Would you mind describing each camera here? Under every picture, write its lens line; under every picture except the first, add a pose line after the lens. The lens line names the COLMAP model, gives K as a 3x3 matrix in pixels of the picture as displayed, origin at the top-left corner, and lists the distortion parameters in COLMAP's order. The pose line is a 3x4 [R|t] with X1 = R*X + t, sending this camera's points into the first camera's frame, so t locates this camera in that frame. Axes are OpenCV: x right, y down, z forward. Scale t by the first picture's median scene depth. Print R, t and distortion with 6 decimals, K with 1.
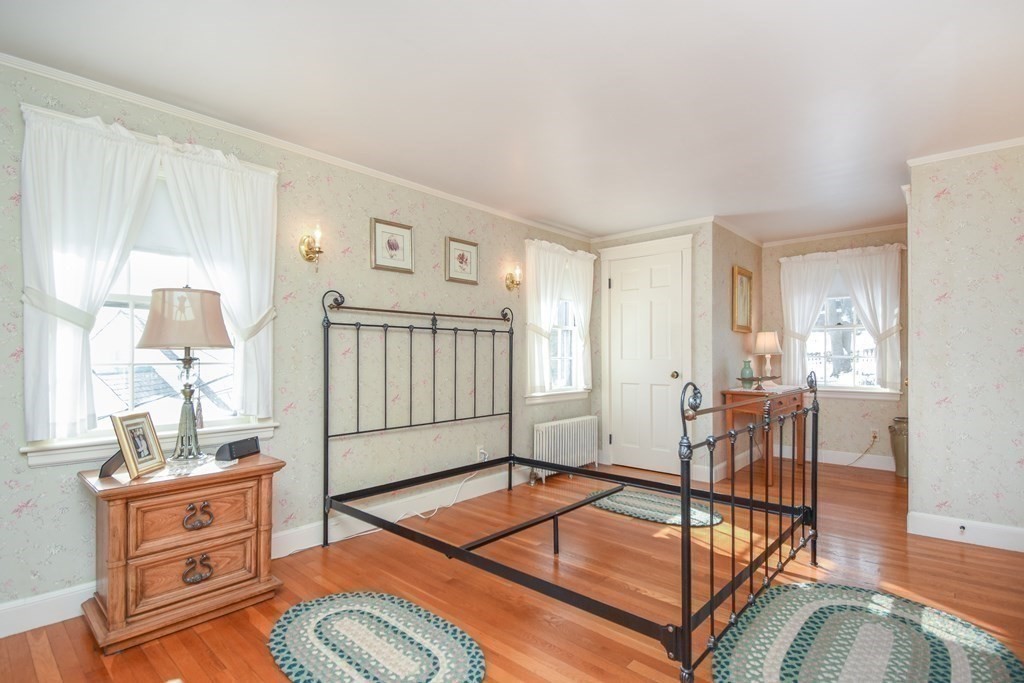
lens RADIAL K [[482.4, 0, 533.7], [0, 482.4, 355.1], [0, 0, 1]] dist [-0.024022, -0.002305]
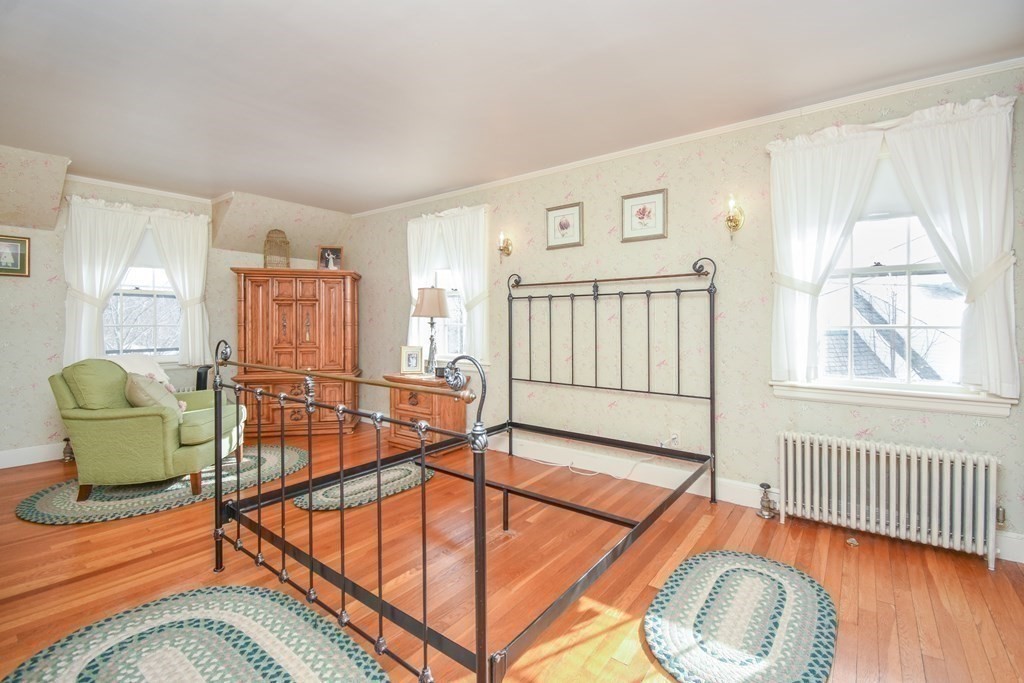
lens RADIAL K [[460.1, 0, 509.9], [0, 460.1, 327.9], [0, 0, 1]] dist [0.021561, -0.019390]
pose [[0.059202, 0.015736, -0.998122, 0.770481], [-0.000486, 0.999876, 0.015735, 0.000308], [0.998246, -0.000447, 0.059202, 0.770807]]
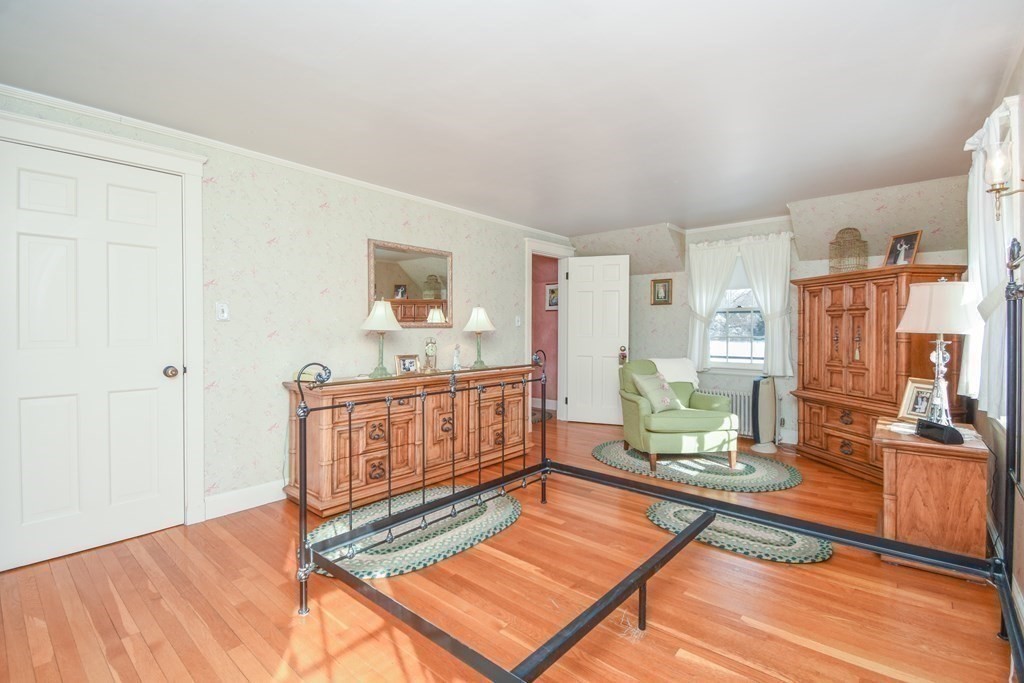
lens RADIAL K [[460.1, 0, 529.9], [0, 460.1, 336.9], [0, 0, 1]] dist [0.021561, -0.019390]
pose [[-0.999965, 0.003114, -0.007728, 0.175242], [0.002964, 0.999808, 0.019385, -0.017350], [0.007787, 0.019361, -0.999782, 1.336338]]
